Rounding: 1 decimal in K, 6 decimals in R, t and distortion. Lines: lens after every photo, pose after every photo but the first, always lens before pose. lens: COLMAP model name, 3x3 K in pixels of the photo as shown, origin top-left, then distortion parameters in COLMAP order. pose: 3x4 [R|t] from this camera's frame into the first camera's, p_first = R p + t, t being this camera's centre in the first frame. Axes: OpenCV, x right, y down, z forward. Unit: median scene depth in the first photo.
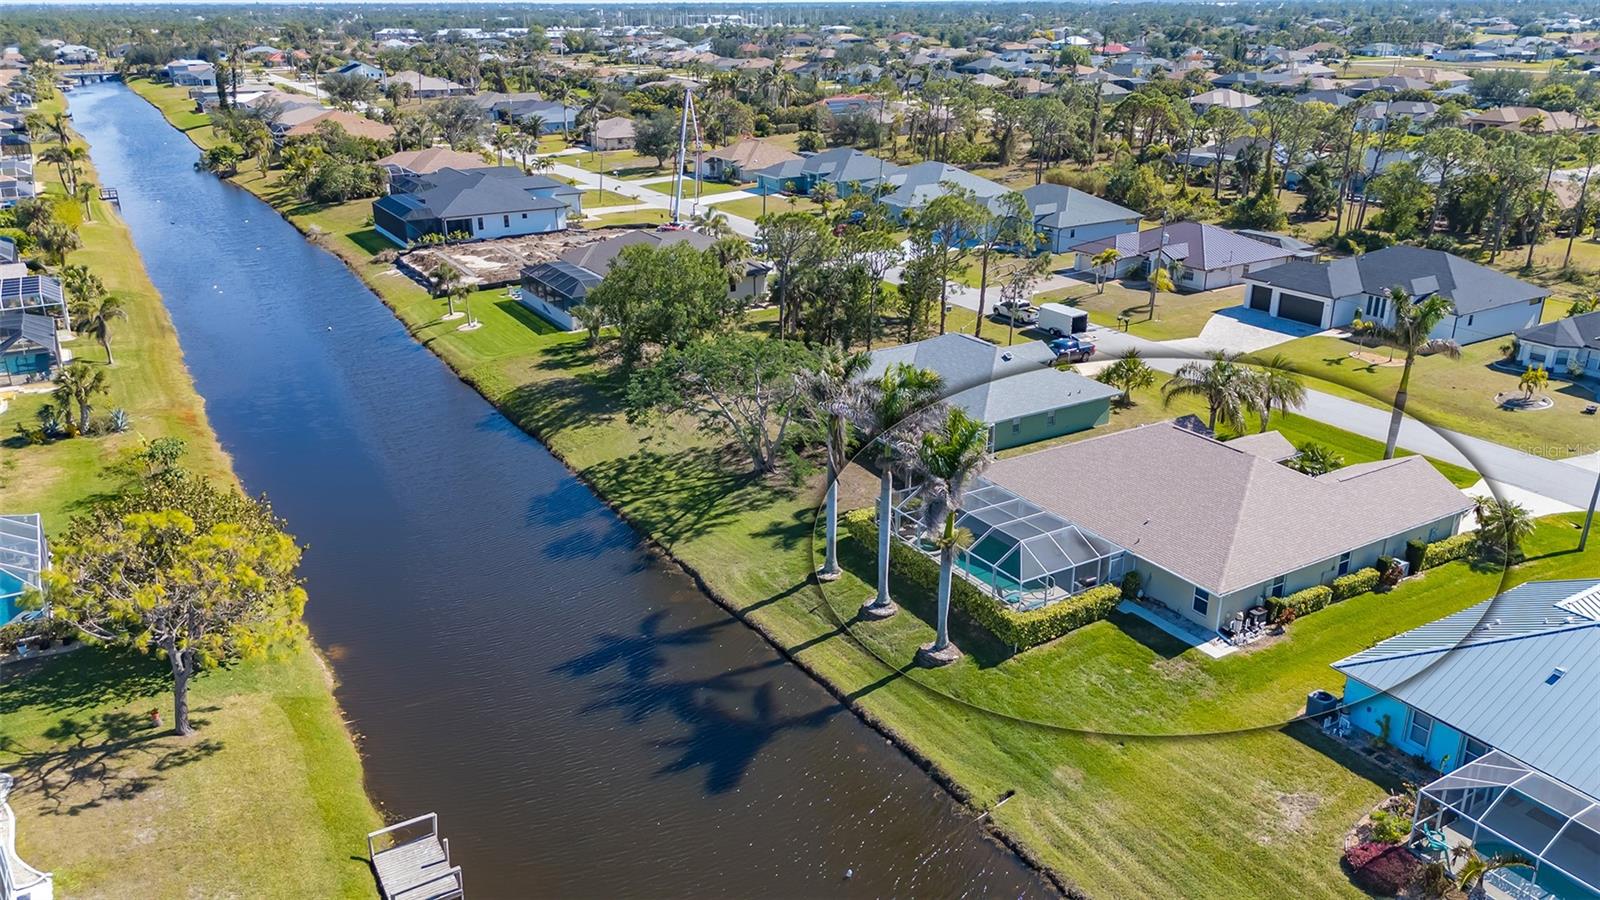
lens RADIAL K [[1174.2, 0, 799.1], [0, 1174.2, 457.0], [0, 0, 1]] dist [0.077794, -0.079685]
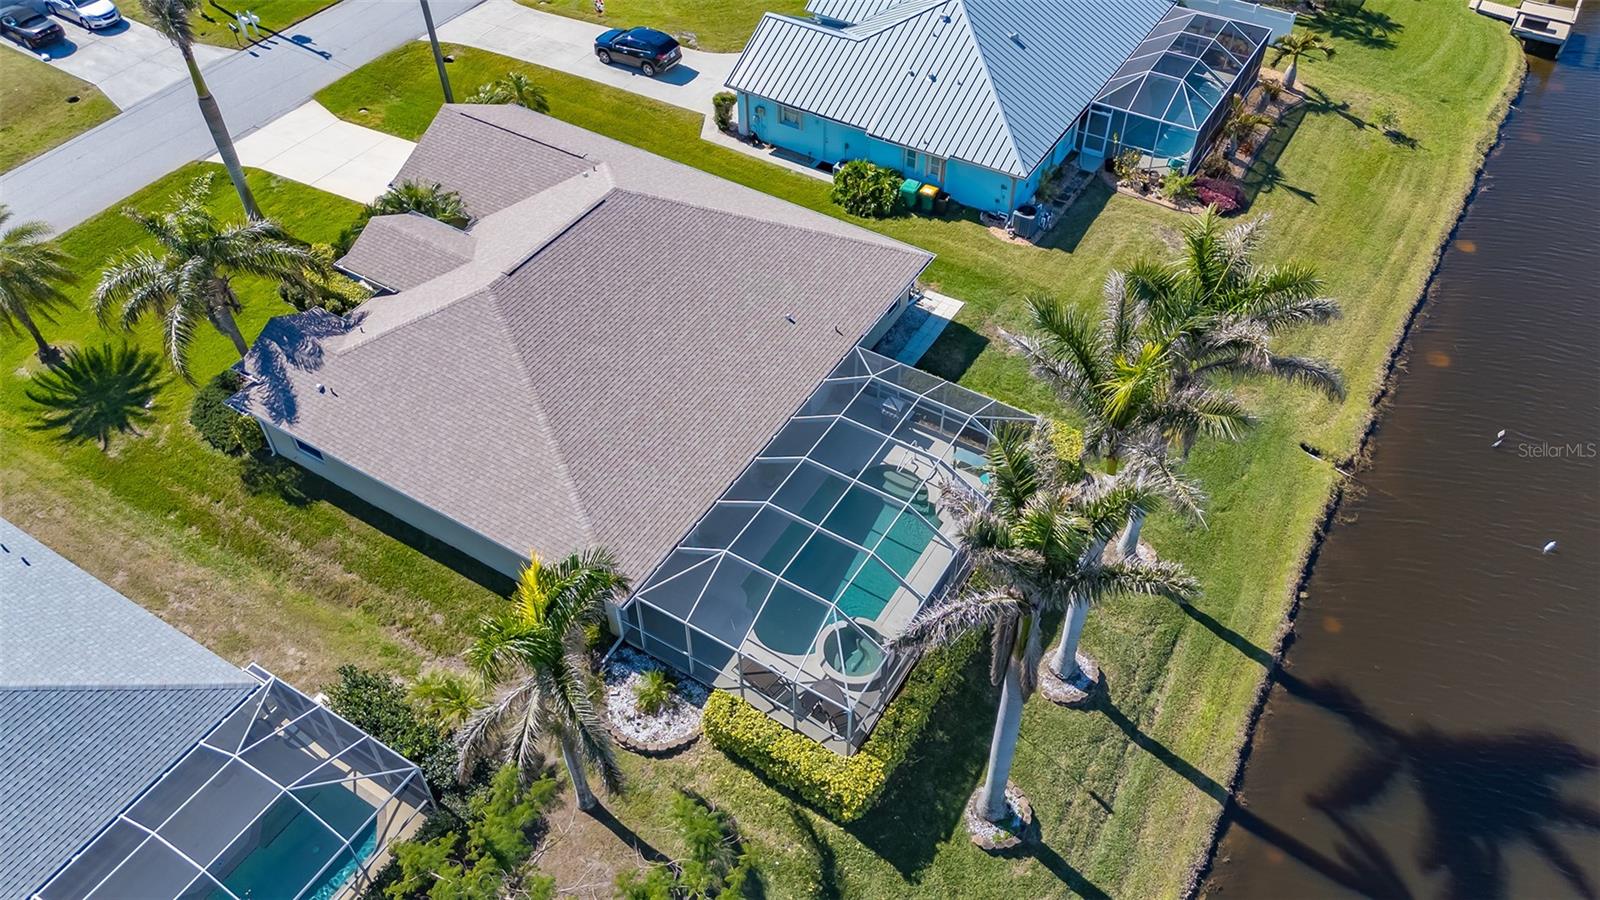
lens RADIAL K [[1174.2, 0, 799.1], [0, 1174.2, 457.0], [0, 0, 1]] dist [0.077794, -0.079685]
pose [[-0.465821, -0.633281, 0.618035, -0.135685], [0.319978, 0.530627, 0.784888, -0.364497], [-0.825000, 0.563374, -0.044542, 0.959667]]
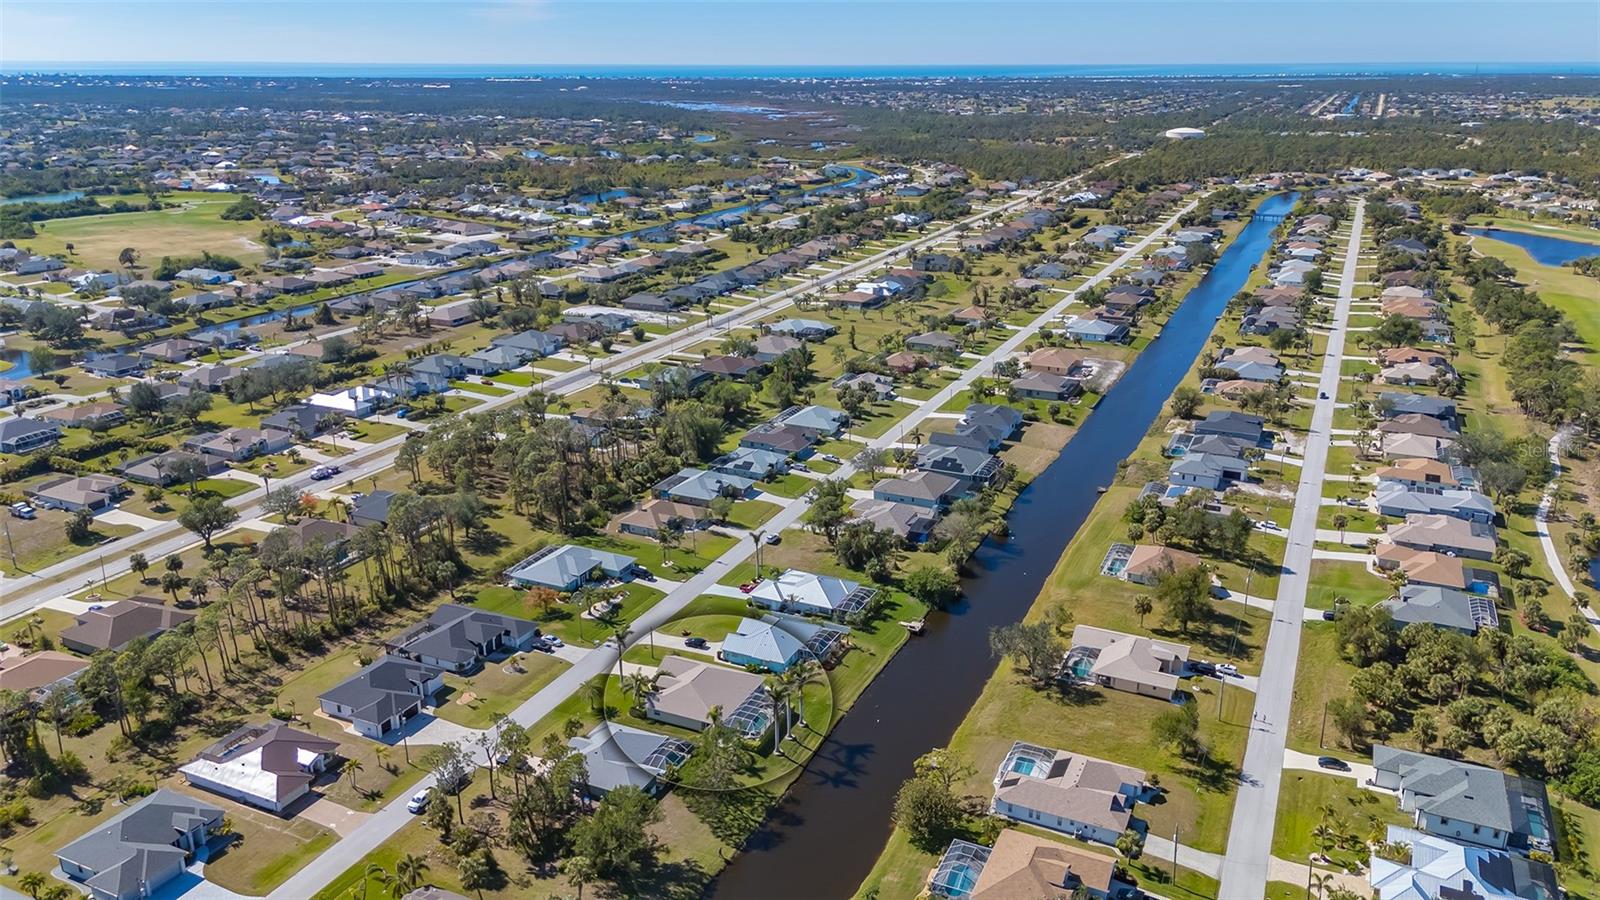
lens RADIAL K [[1174.2, 0, 799.1], [0, 1174.2, 457.0], [0, 0, 1]] dist [0.077794, -0.079685]
pose [[-0.564175, -0.260041, 0.783636, -2.171996], [0.294083, 0.823573, 0.485017, -1.972921], [-0.771506, 0.504089, -0.388166, 1.703803]]
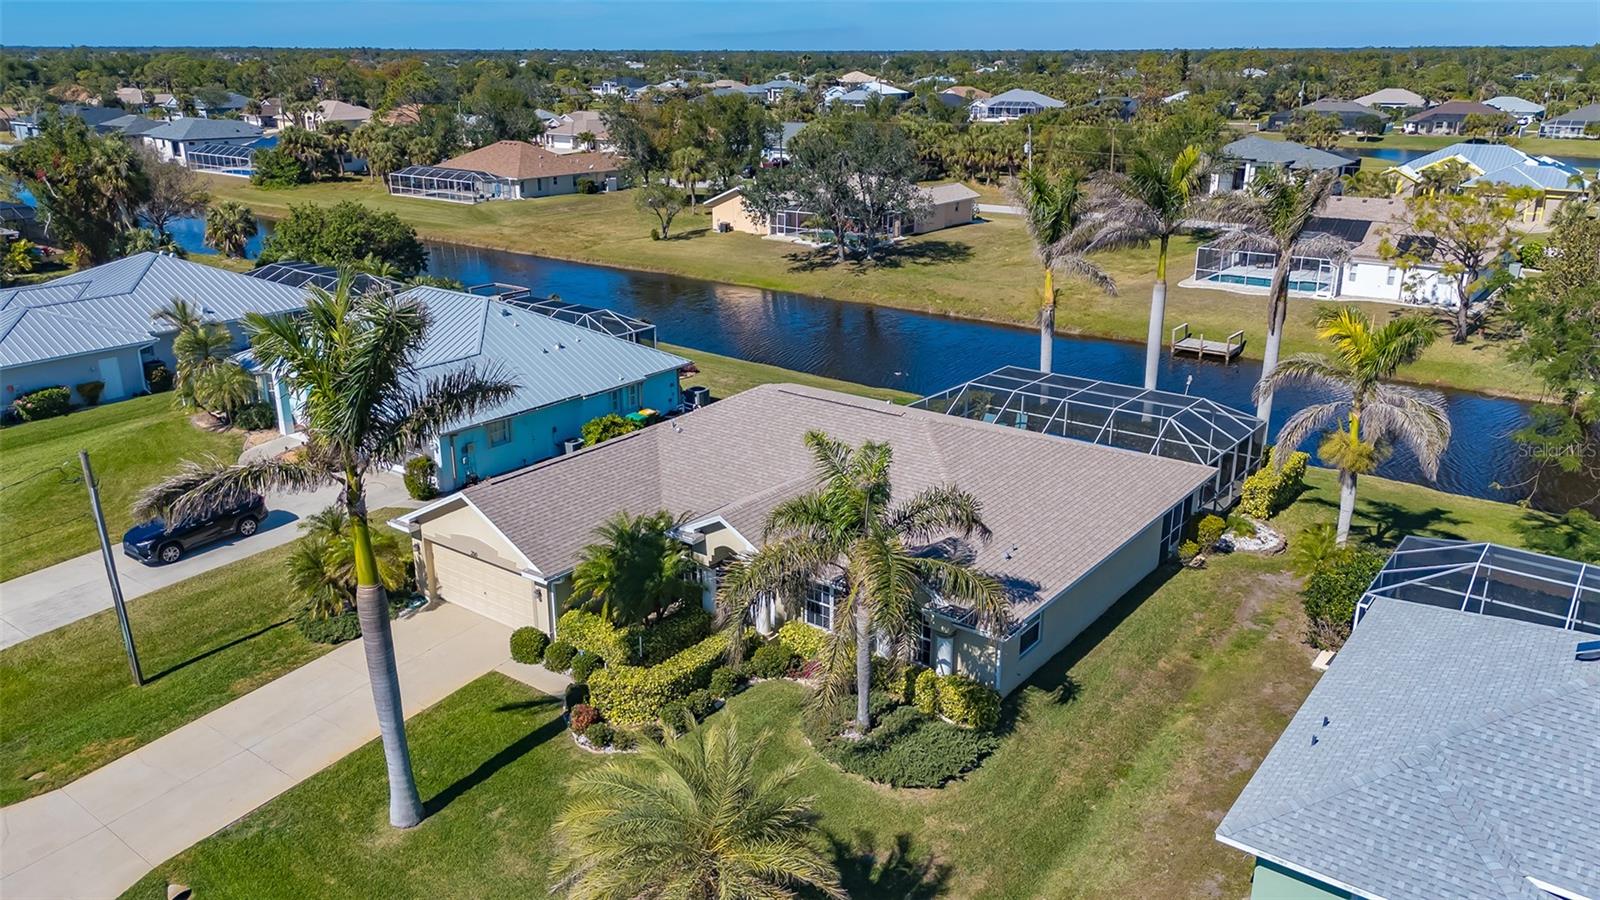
lens RADIAL K [[1174.2, 0, 799.1], [0, 1174.2, 457.0], [0, 0, 1]] dist [0.077794, -0.079685]
pose [[-0.936513, 0.137836, -0.322403, 0.535476], [-0.100632, 0.775150, 0.623711, -0.327272], [0.335881, 0.616558, -0.712068, 1.370468]]
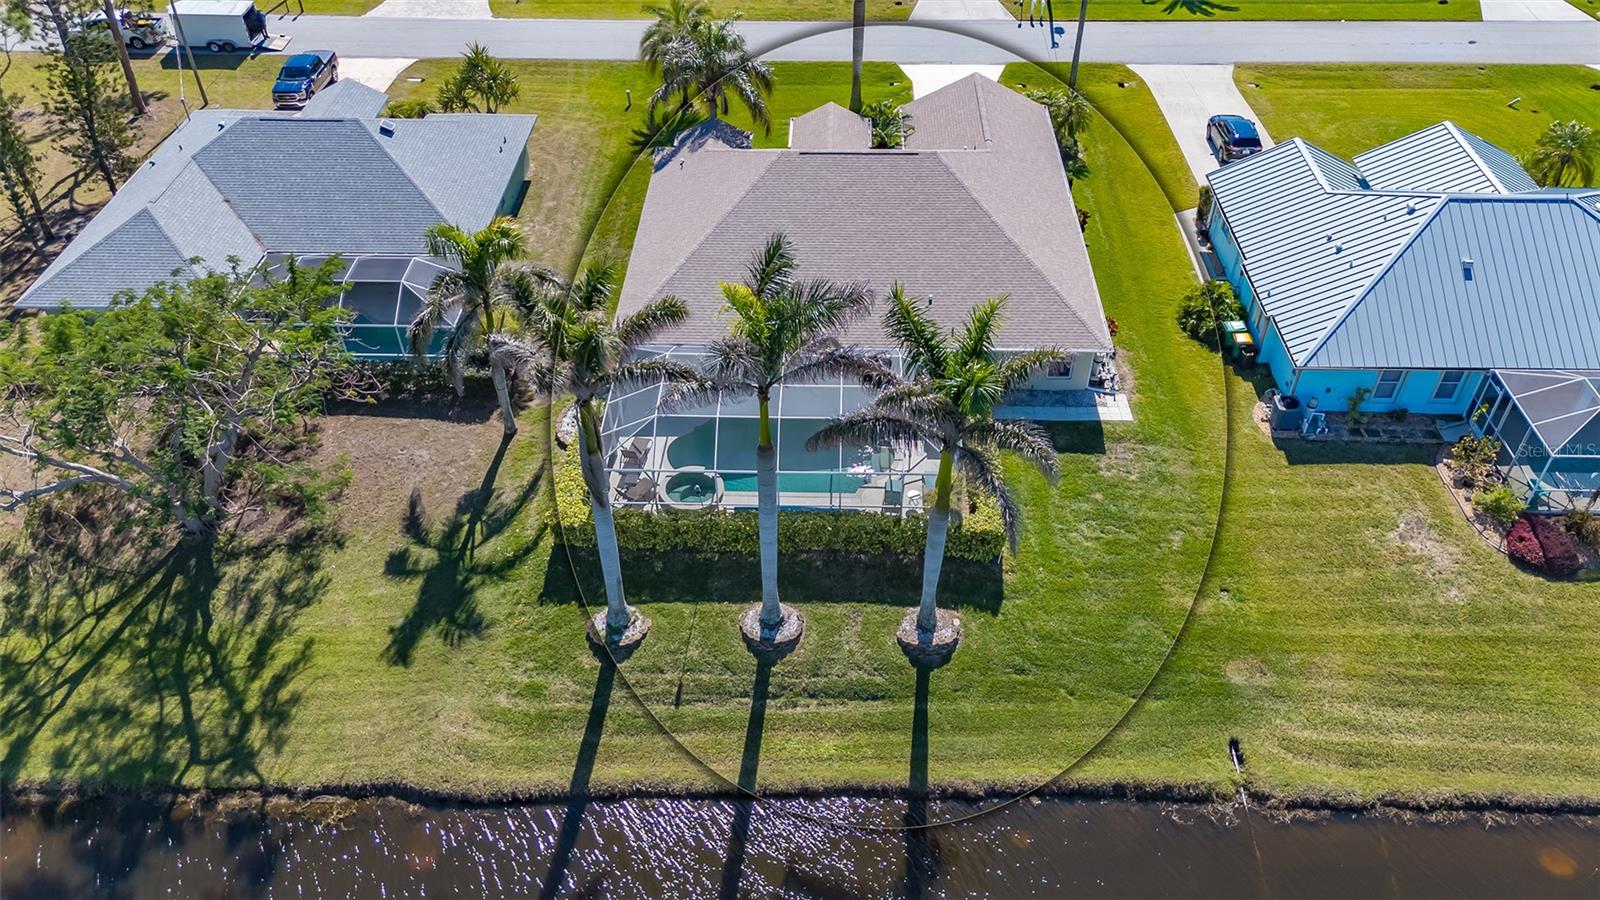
lens RADIAL K [[1174.2, 0, 799.1], [0, 1174.2, 457.0], [0, 0, 1]] dist [0.077794, -0.079685]
pose [[0.539482, -0.555249, 0.632976, -0.237449], [0.304370, 0.829521, 0.468246, -0.206093], [-0.785059, -0.059951, 0.616513, 0.548202]]
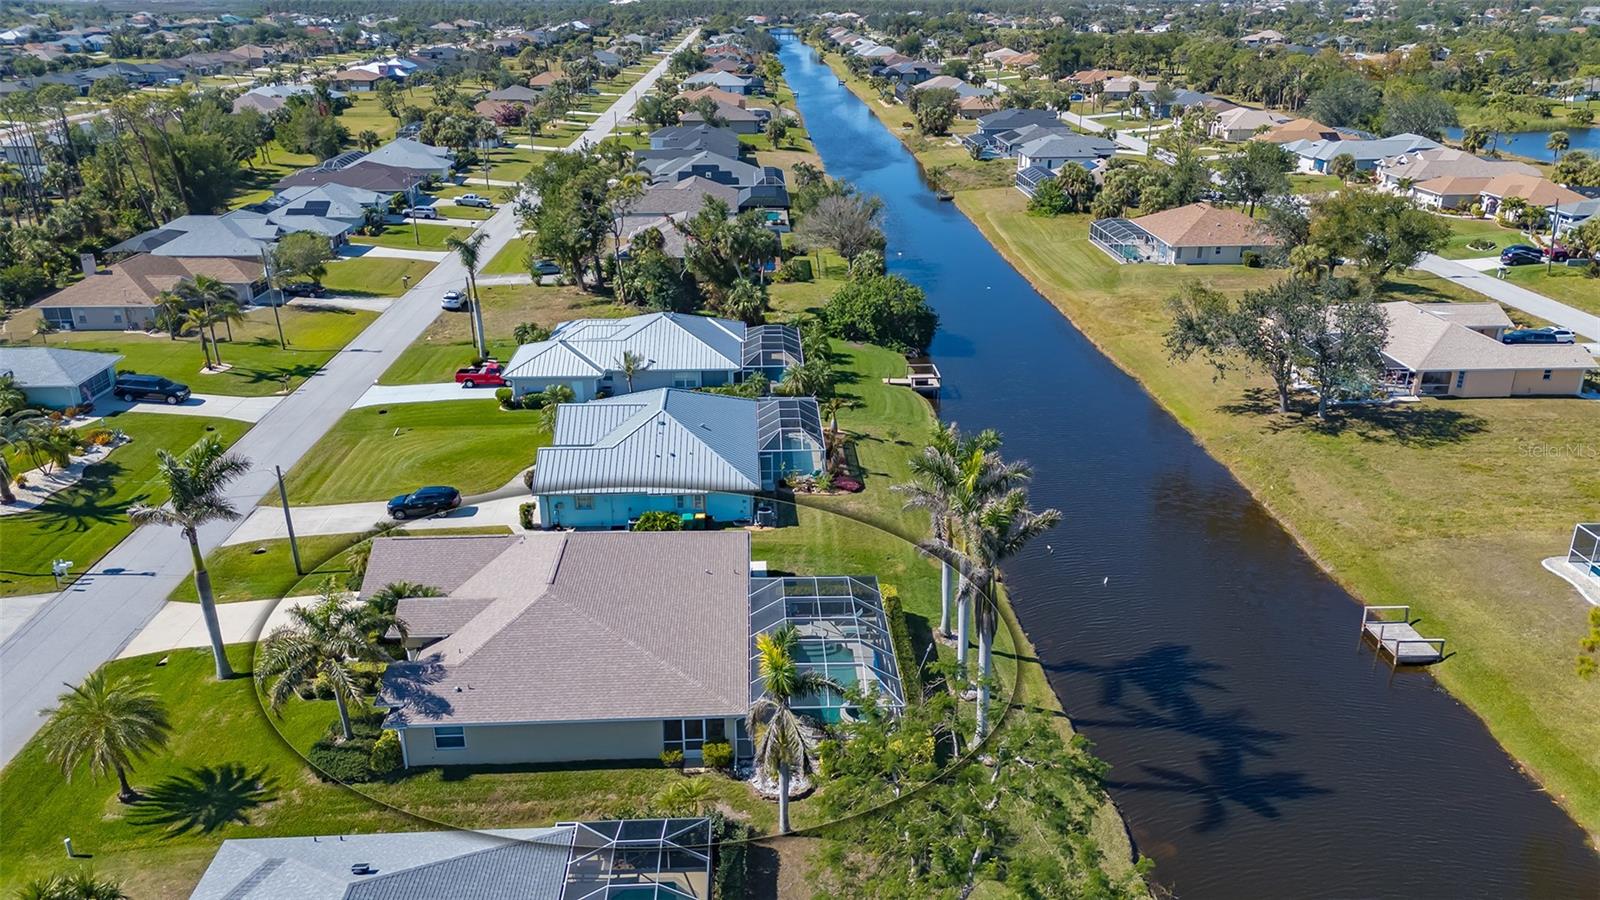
lens RADIAL K [[1174.2, 0, 799.1], [0, 1174.2, 457.0], [0, 0, 1]] dist [0.077794, -0.079685]
pose [[-0.881568, -0.168298, 0.441036, -0.182964], [0.173371, 0.753564, 0.634101, -0.582937], [-0.439067, 0.635466, -0.635140, 1.390619]]
